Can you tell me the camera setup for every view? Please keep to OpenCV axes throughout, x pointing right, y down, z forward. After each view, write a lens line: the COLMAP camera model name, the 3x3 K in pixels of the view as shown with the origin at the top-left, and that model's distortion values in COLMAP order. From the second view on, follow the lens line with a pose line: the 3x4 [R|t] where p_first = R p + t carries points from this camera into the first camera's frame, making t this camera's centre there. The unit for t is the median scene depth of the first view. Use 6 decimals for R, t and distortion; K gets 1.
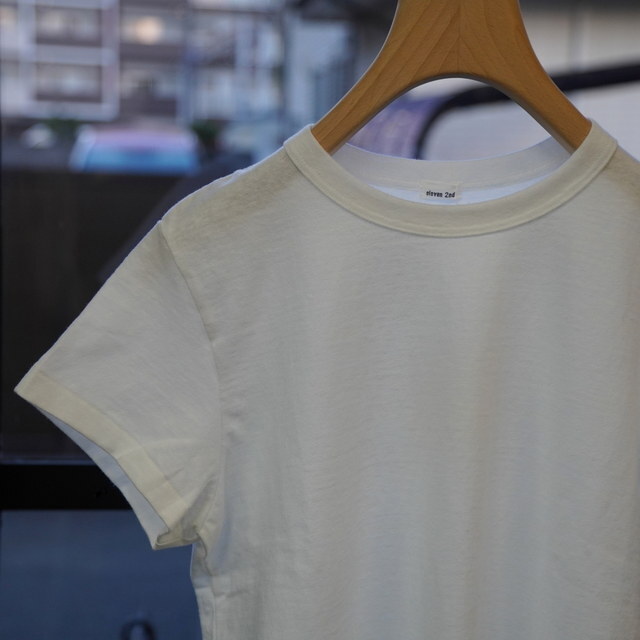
lens RADIAL K [[1401.4, 0, 320.0], [0, 1401.4, 320.0], [0, 0, 1]] dist [0.127438, 0.690850]
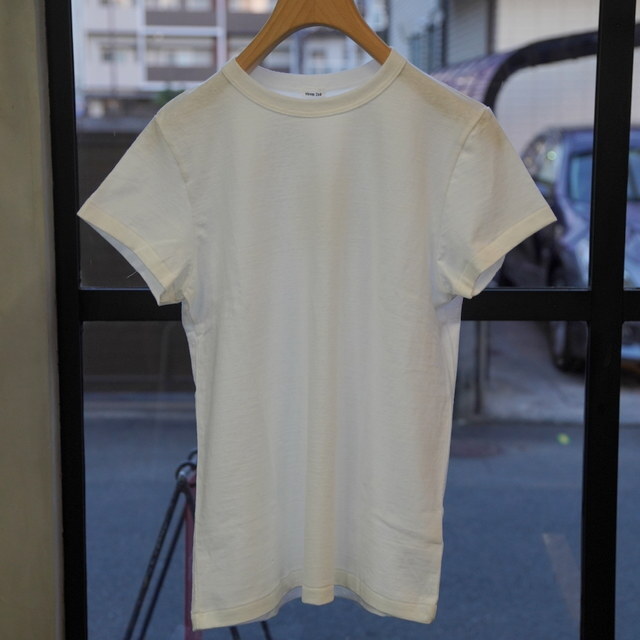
lens RADIAL K [[1401.4, 0, 320.0], [0, 1401.4, 320.0], [0, 0, 1]] dist [0.127438, 0.690850]
pose [[0.996442, -0.020706, -0.081699, 0.229162], [0.022480, 0.999530, 0.020847, 0.153291], [0.081229, -0.022609, 0.996439, -0.738863]]
